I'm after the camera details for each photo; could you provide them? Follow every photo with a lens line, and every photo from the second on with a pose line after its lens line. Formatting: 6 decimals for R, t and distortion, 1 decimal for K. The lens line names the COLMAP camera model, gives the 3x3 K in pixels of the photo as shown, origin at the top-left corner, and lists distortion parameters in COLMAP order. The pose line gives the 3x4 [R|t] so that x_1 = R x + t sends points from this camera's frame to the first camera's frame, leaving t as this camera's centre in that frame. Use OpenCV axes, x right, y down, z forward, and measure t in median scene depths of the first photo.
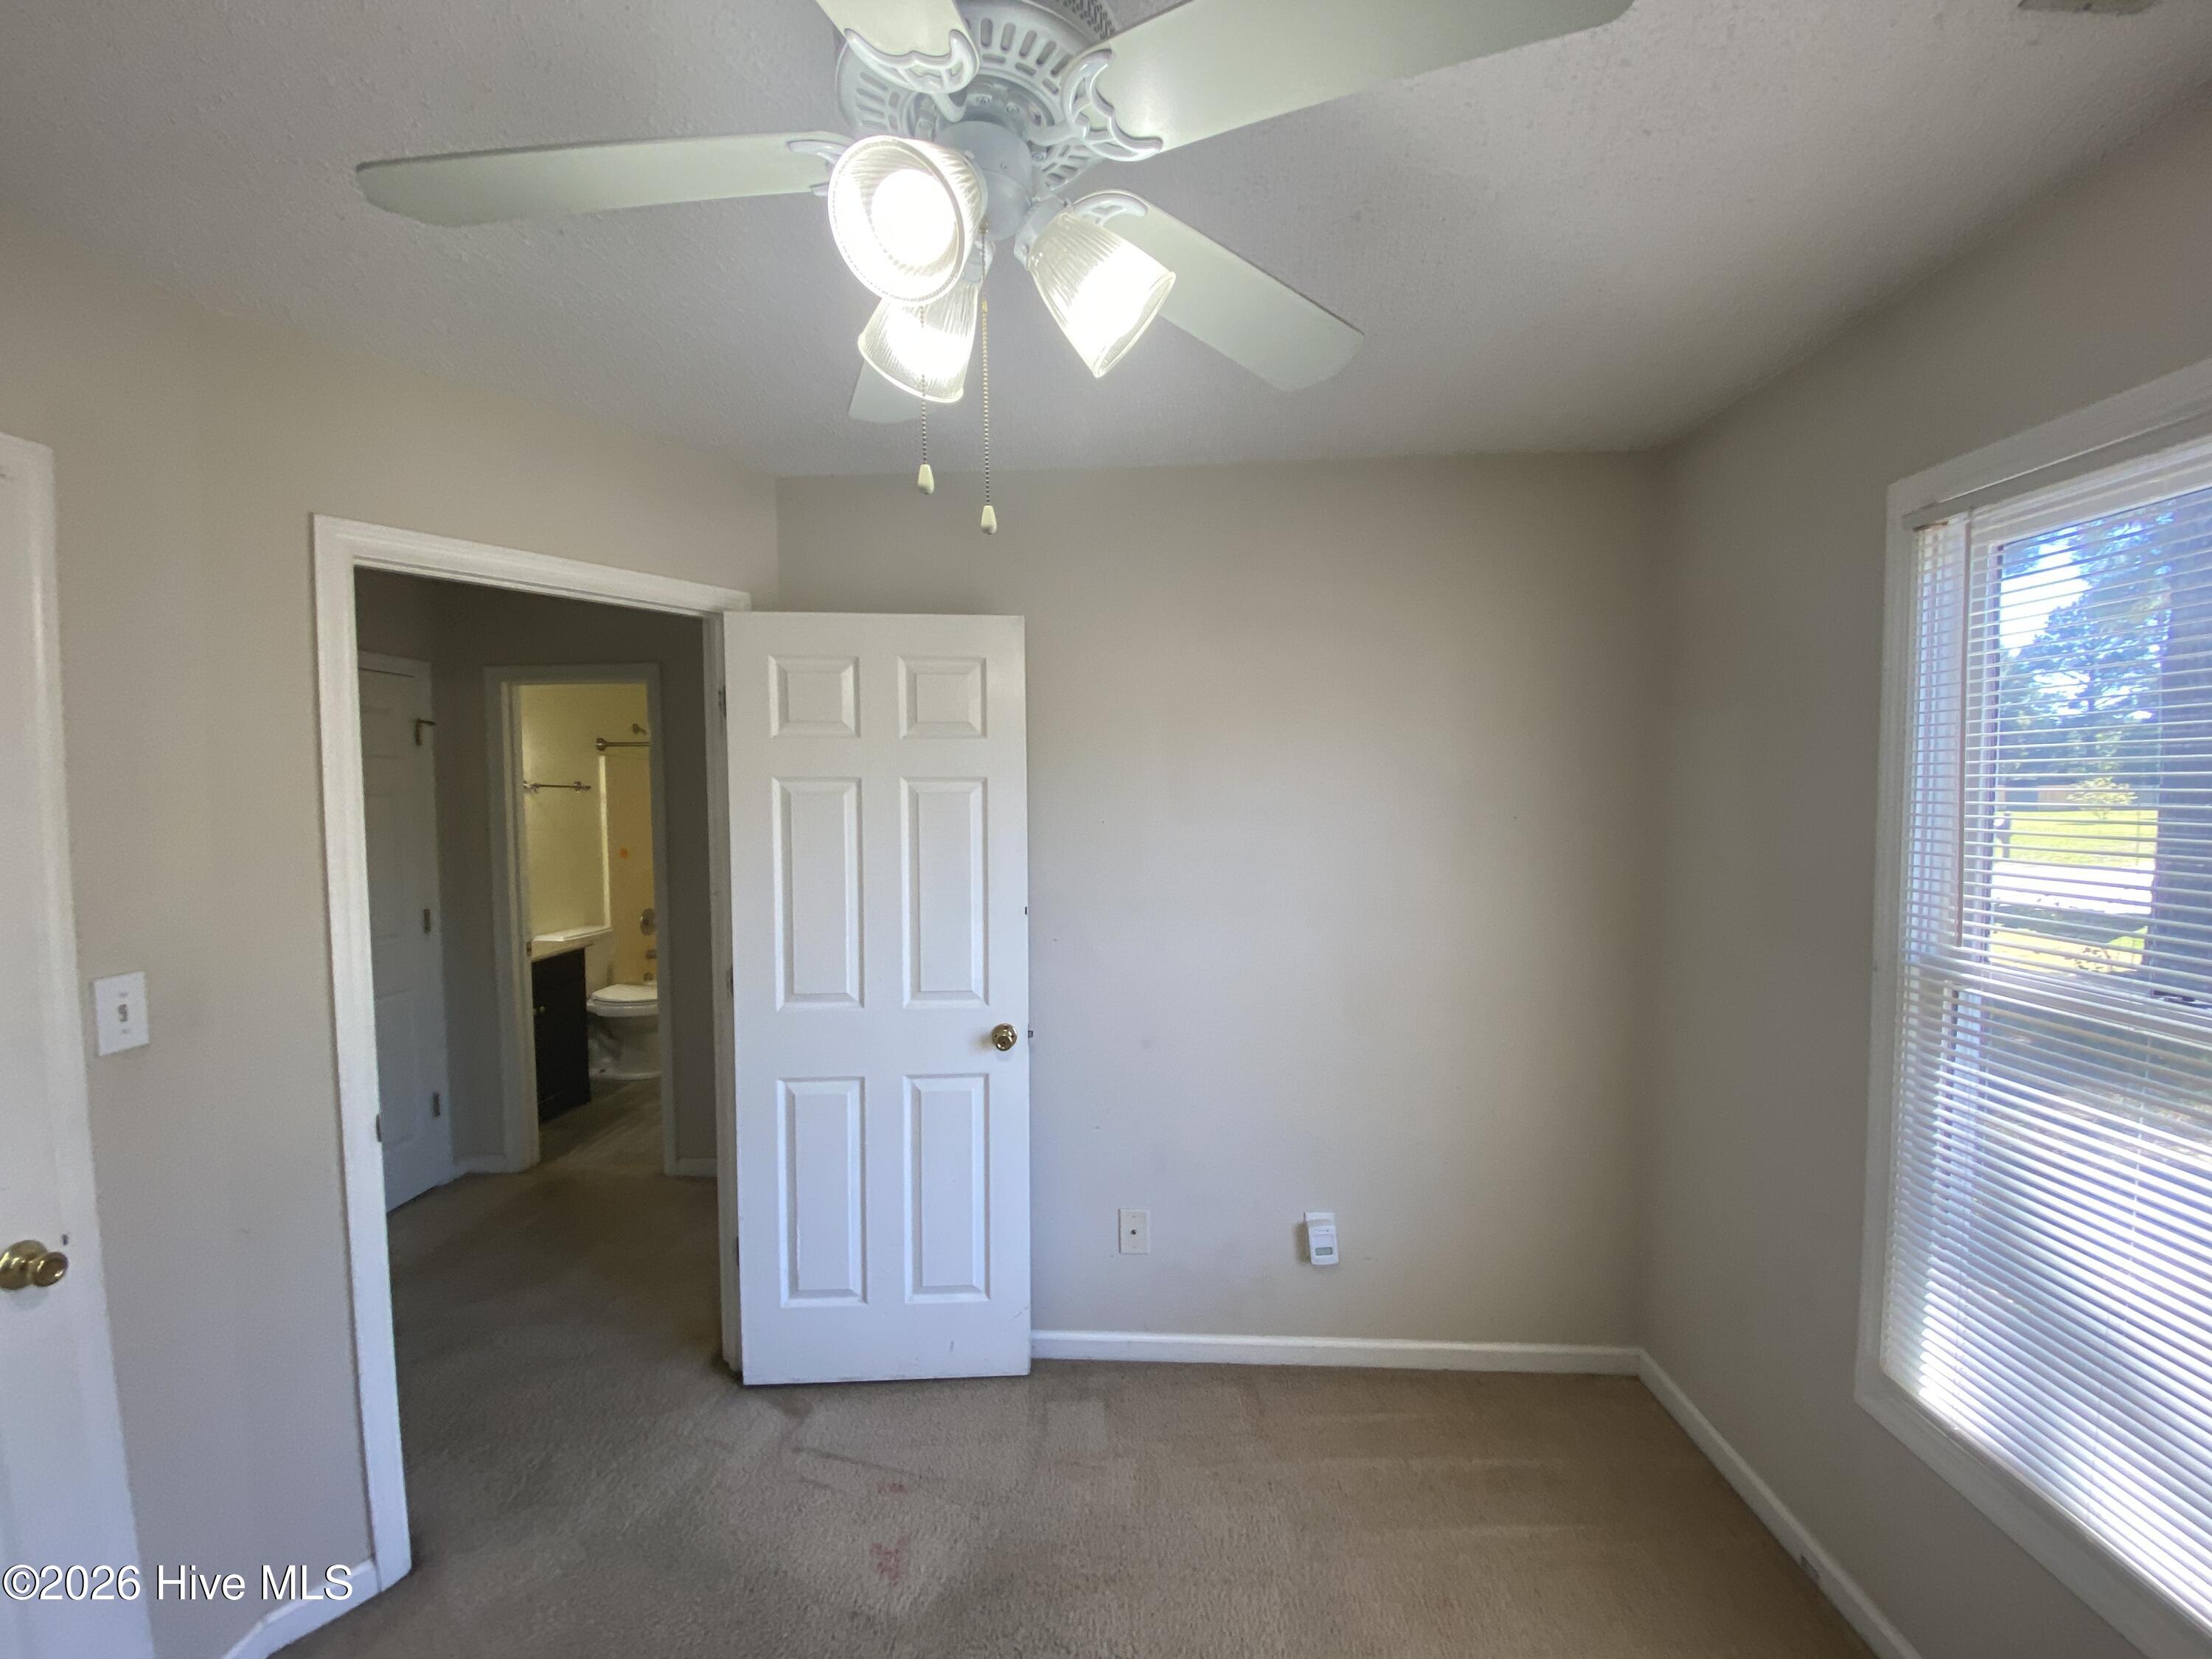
lens RADIAL K [[887.1, 0, 1117.3], [0, 887.1, 819.8], [0, 0, 1]] dist [0.002016, -0.016291]
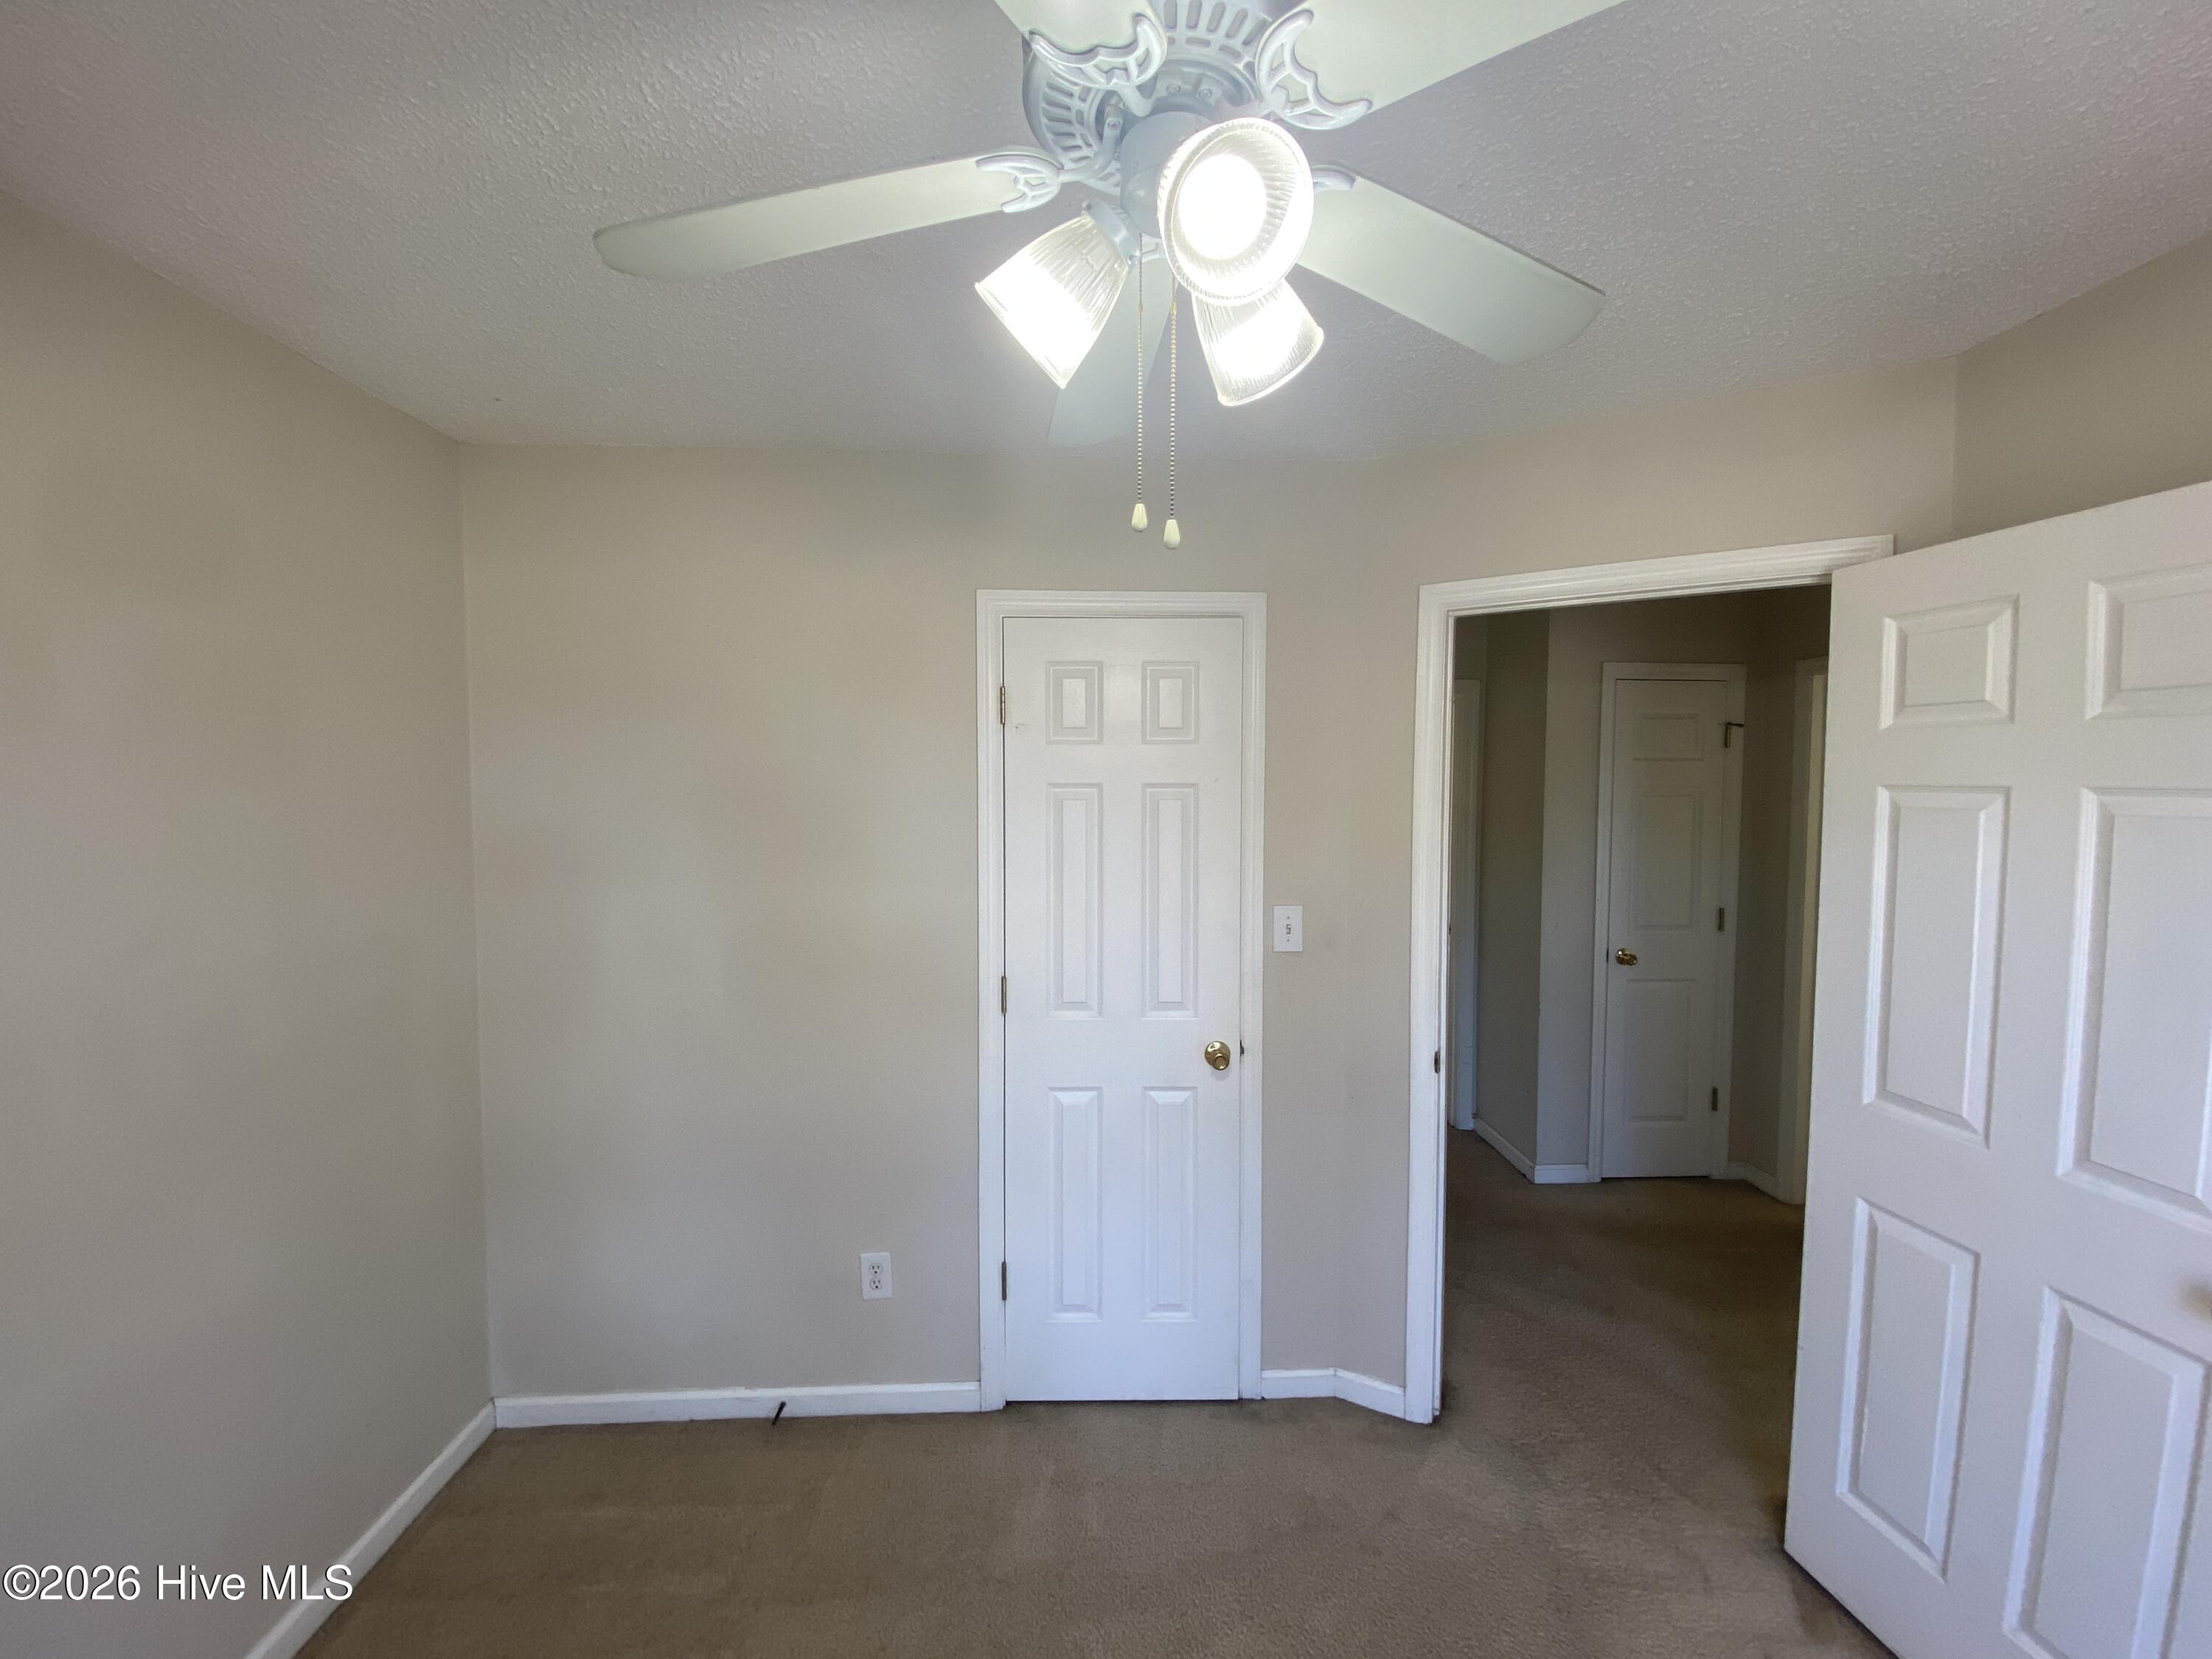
lens RADIAL K [[888.1, 0, 1107.0], [0, 888.1, 830.0], [0, 0, 1]] dist [0.013940, -0.016724]
pose [[0.072210, 0.059029, -0.995641, 0.286113], [-0.042165, 0.997535, 0.056083, -0.025259], [0.996498, 0.037931, 0.074521, 0.313884]]
